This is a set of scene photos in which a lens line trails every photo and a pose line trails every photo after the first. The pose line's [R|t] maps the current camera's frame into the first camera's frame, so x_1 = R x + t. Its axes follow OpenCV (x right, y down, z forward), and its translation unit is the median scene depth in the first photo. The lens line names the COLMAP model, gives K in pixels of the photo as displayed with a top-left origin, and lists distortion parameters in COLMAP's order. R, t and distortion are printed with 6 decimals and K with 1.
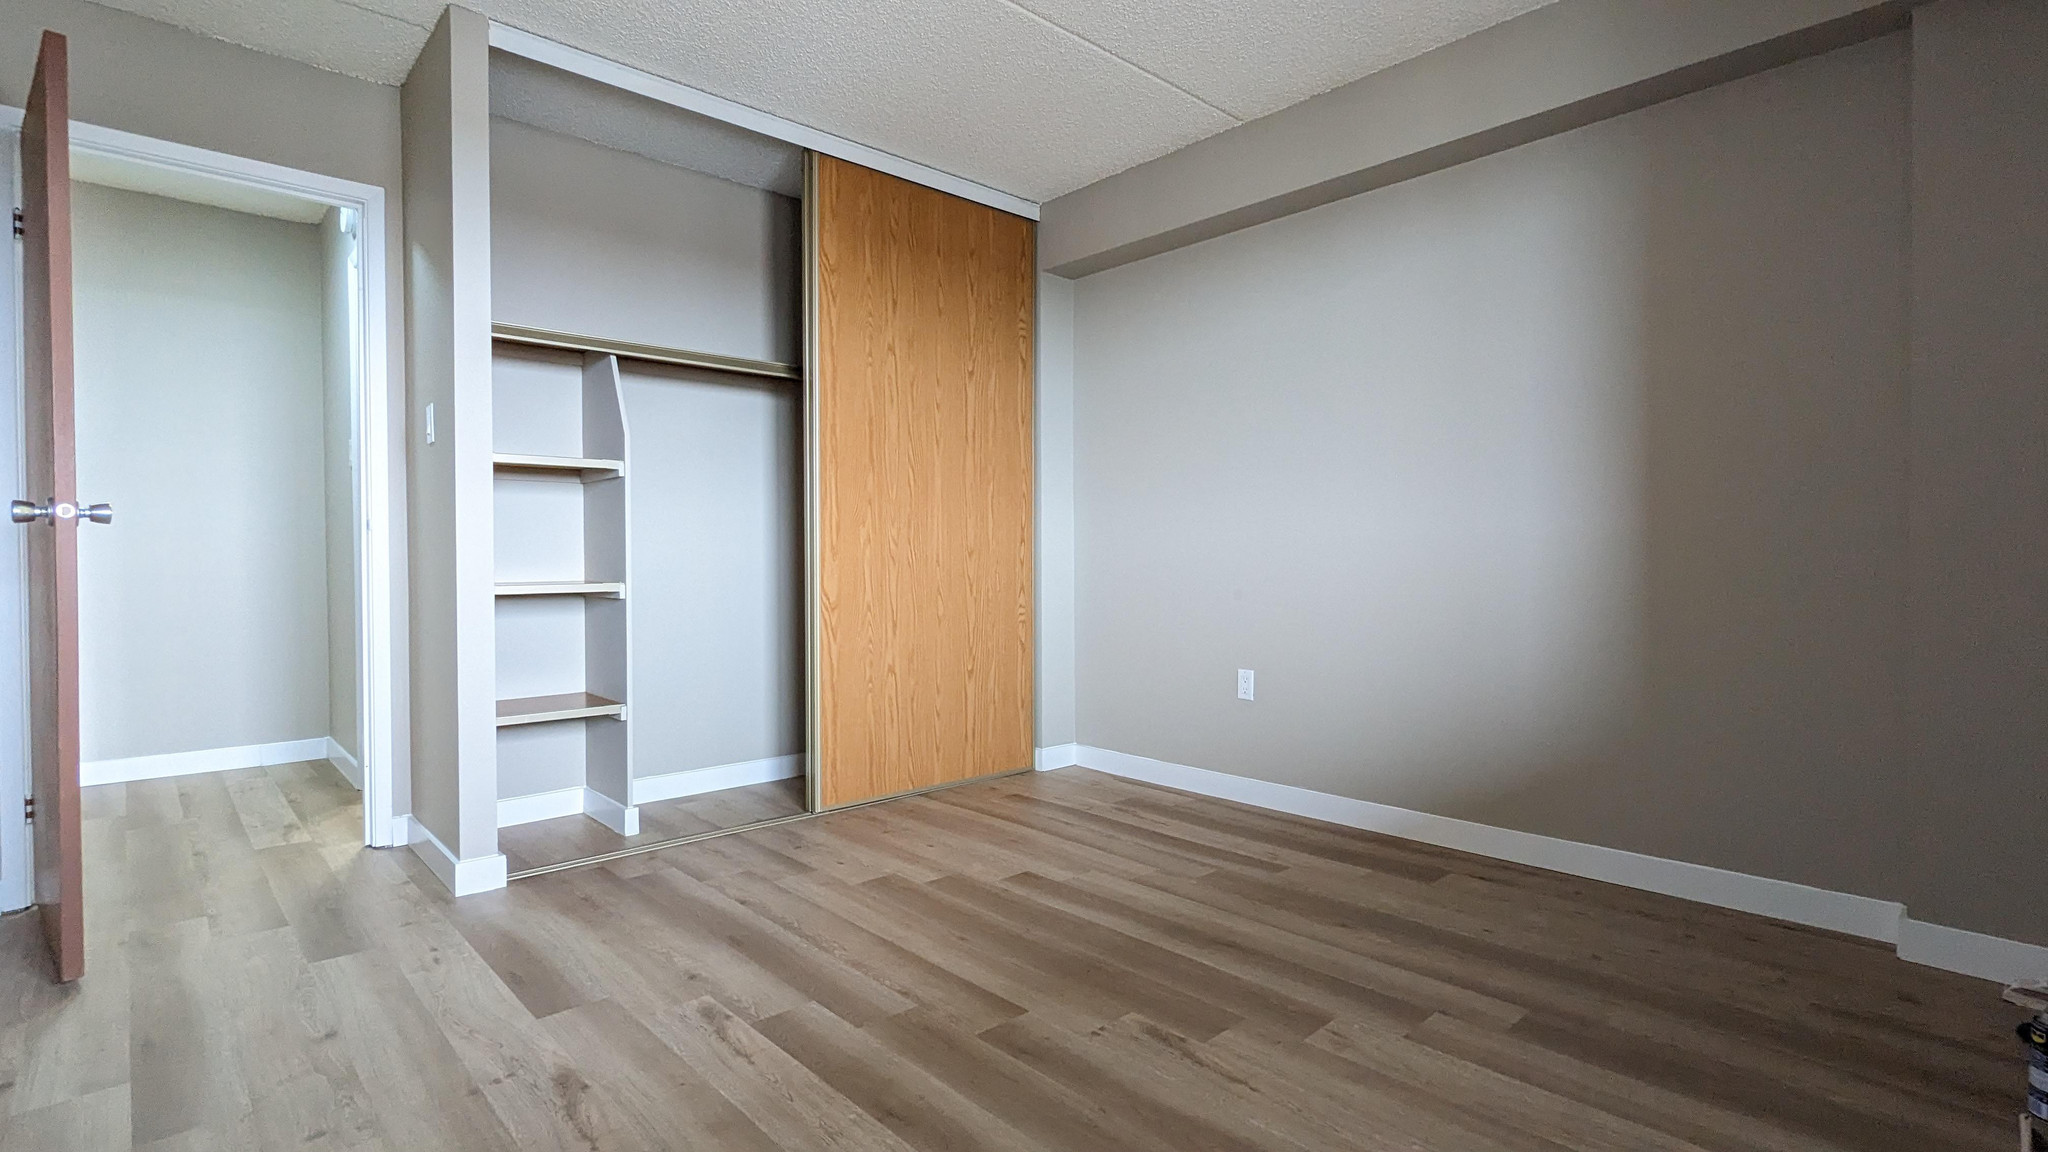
lens RADIAL K [[965.6, 0, 1023.7], [0, 965.6, 569.1], [0, 0, 1]] dist [0.004769, 0.001158]
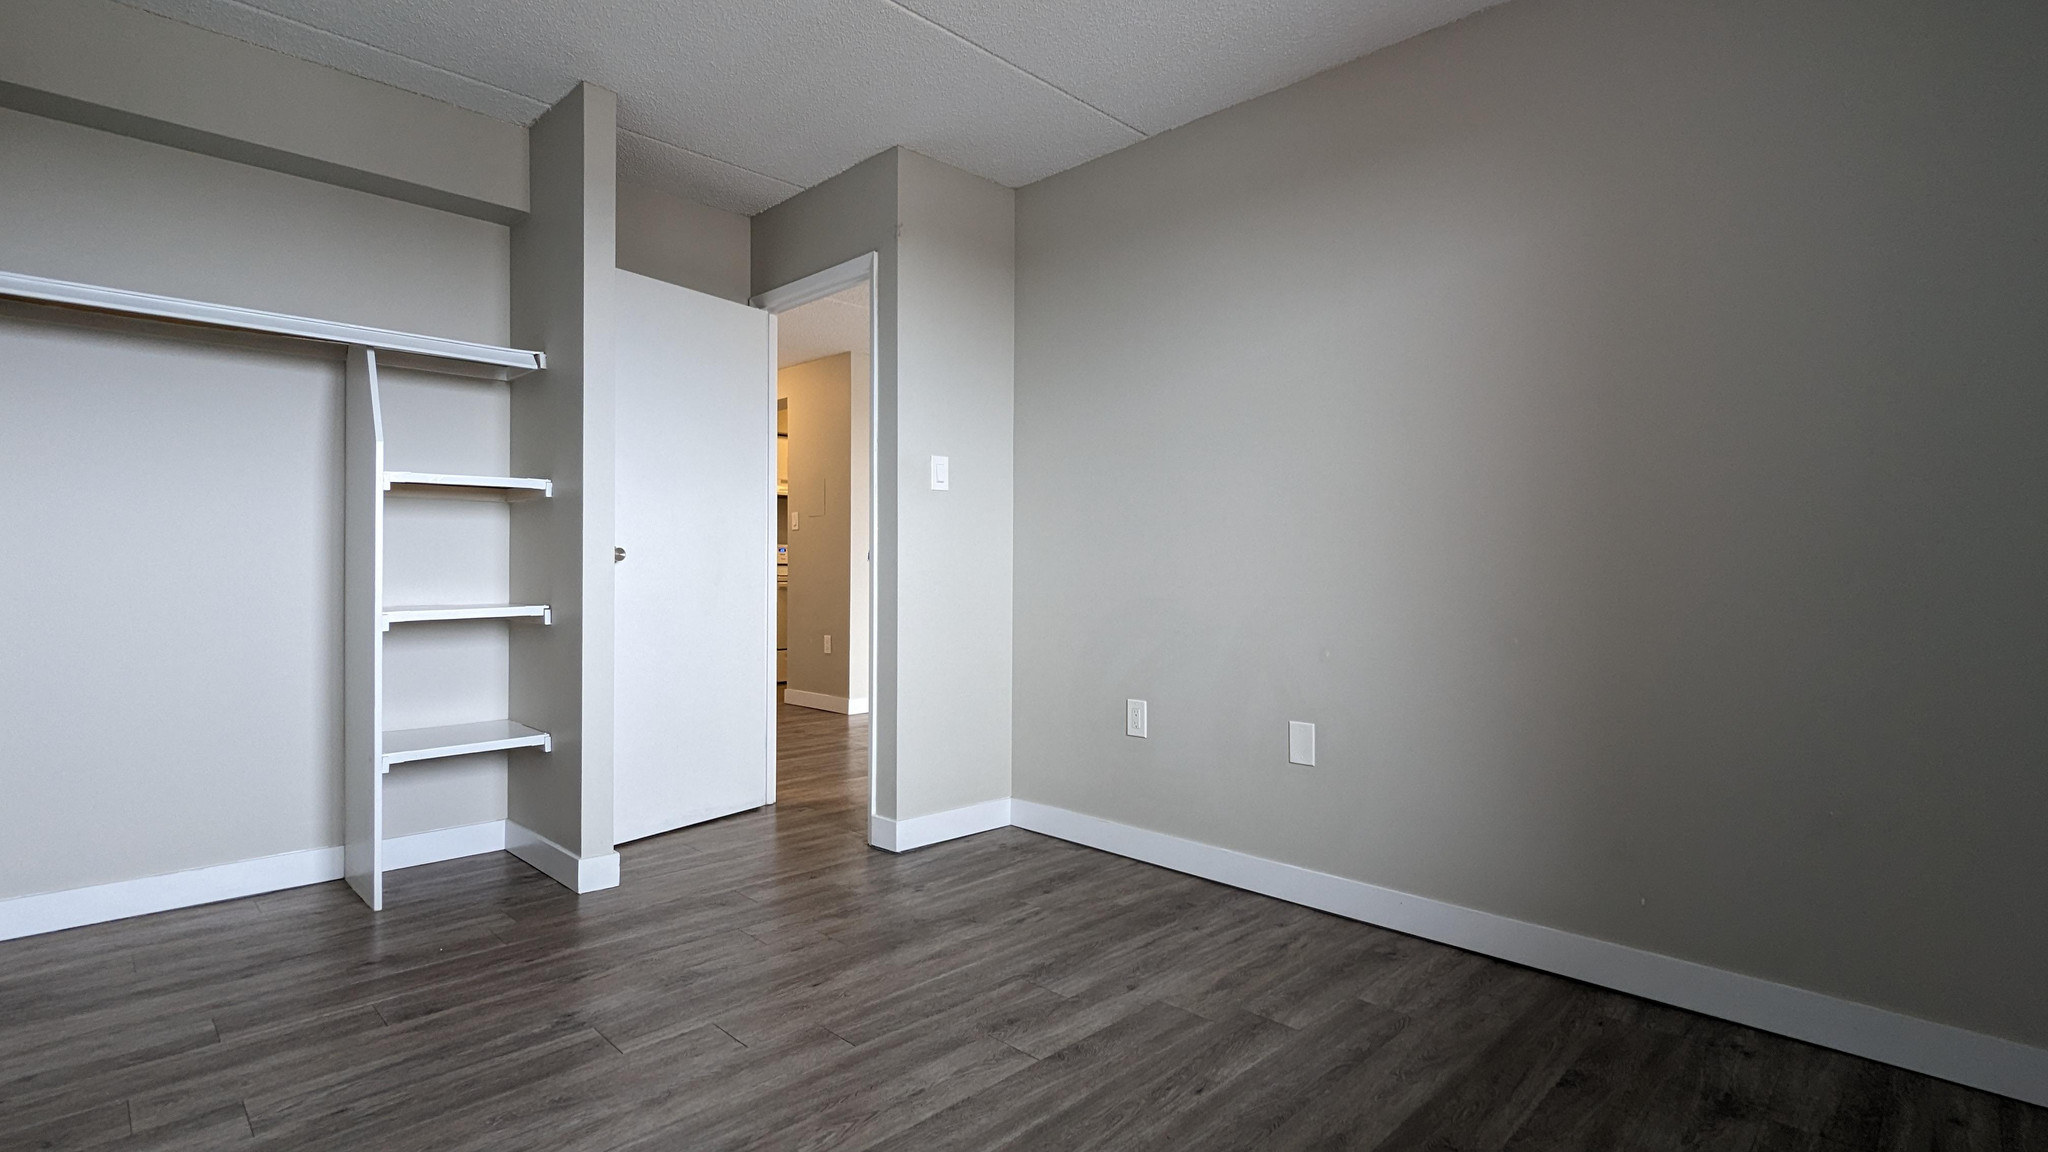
lens RADIAL K [[965.6, 0, 1019.9], [0, 965.6, 573.7], [0, 0, 1]] dist [0.004769, 0.001158]
pose [[0.998900, 0.001359, 0.046869, 0.091848], [-0.000443, 0.999809, -0.019555, -0.003398], [-0.046887, 0.019513, 0.998710, 0.068525]]
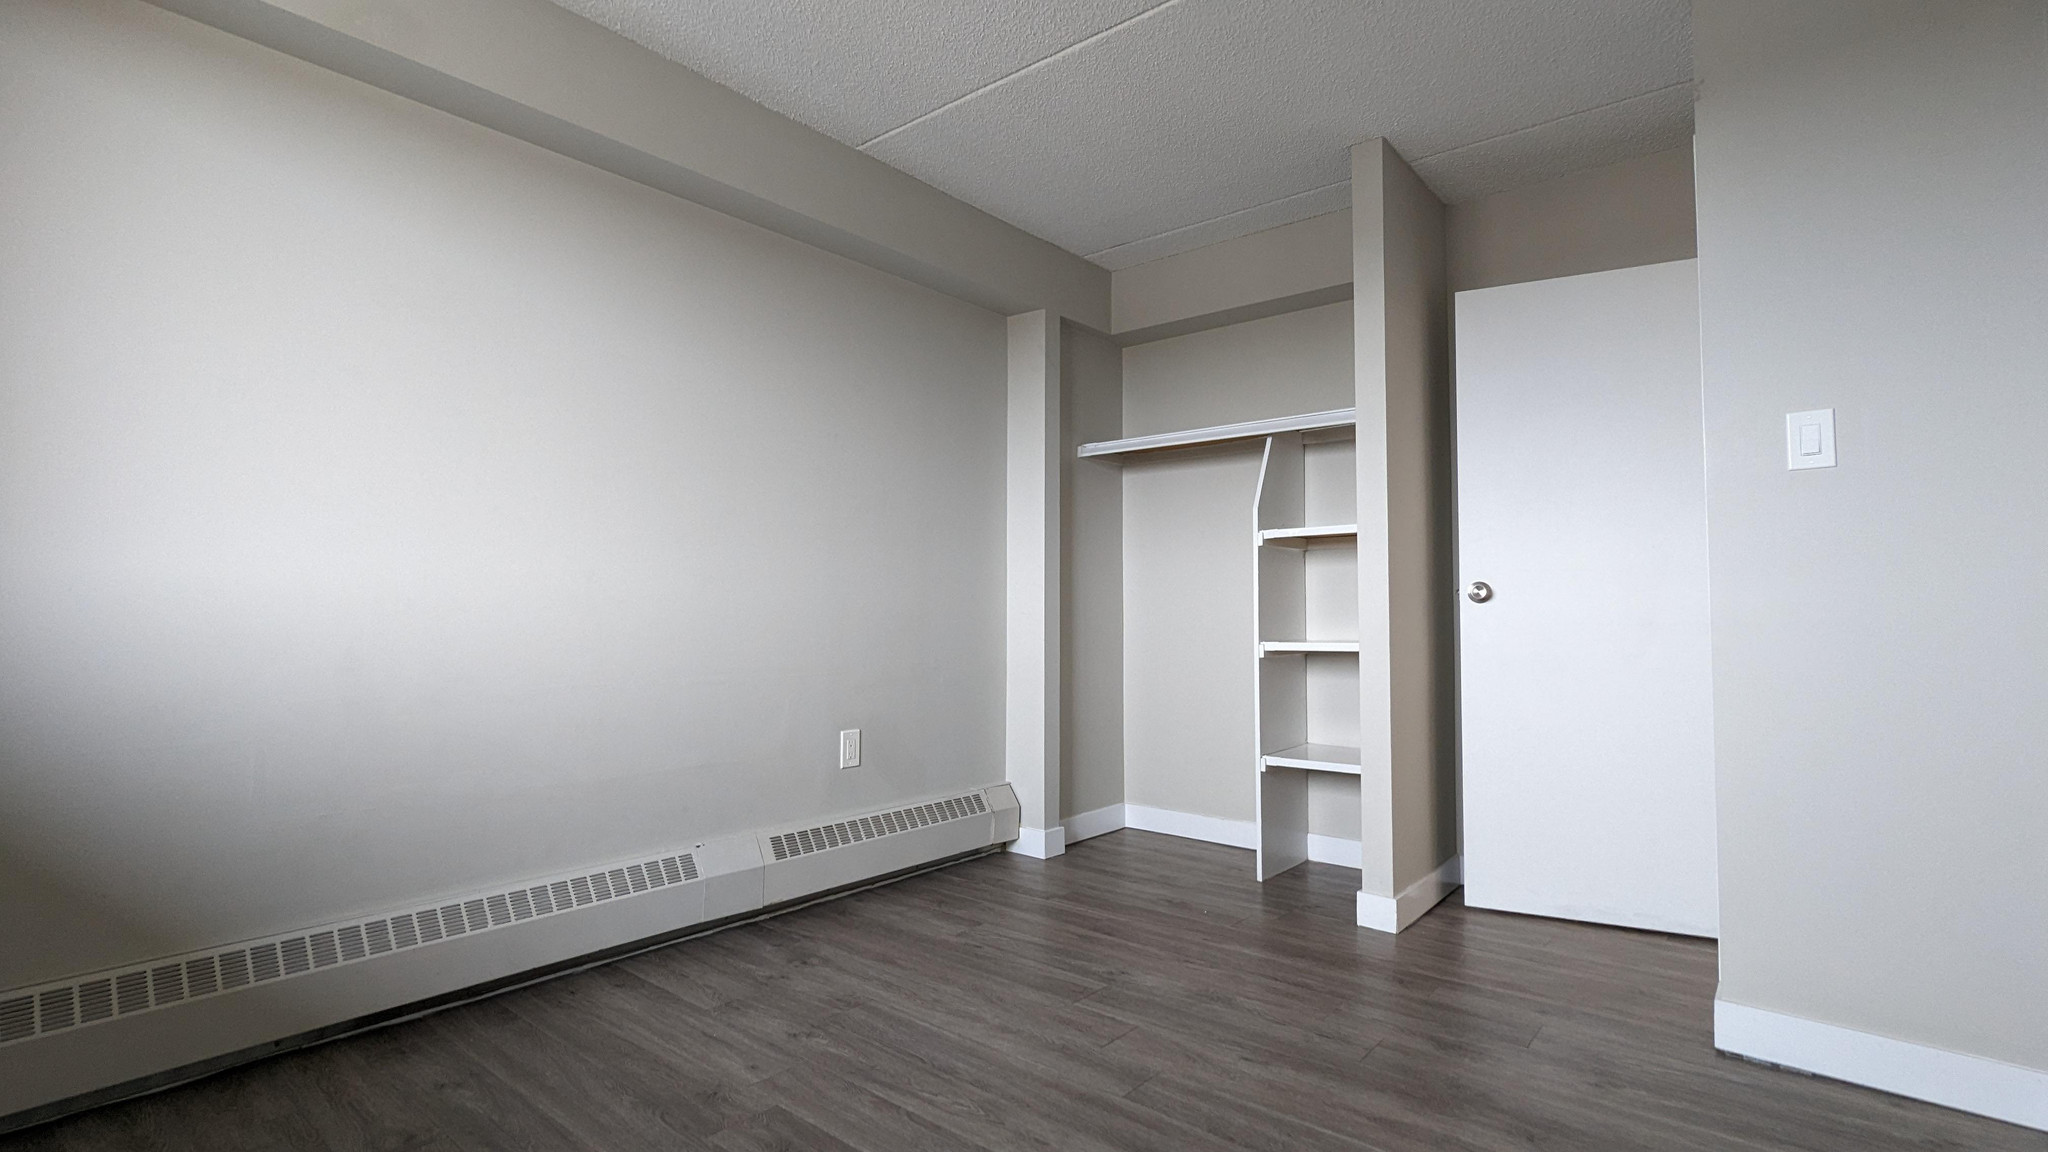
lens RADIAL K [[965.6, 0, 1019.6], [0, 965.6, 575.8], [0, 0, 1]] dist [0.004769, 0.001158]
pose [[0.137487, -0.041720, -0.989625, 0.465725], [-0.025031, 0.998647, -0.045578, -0.003842], [0.990187, 0.031038, 0.136257, 0.413334]]
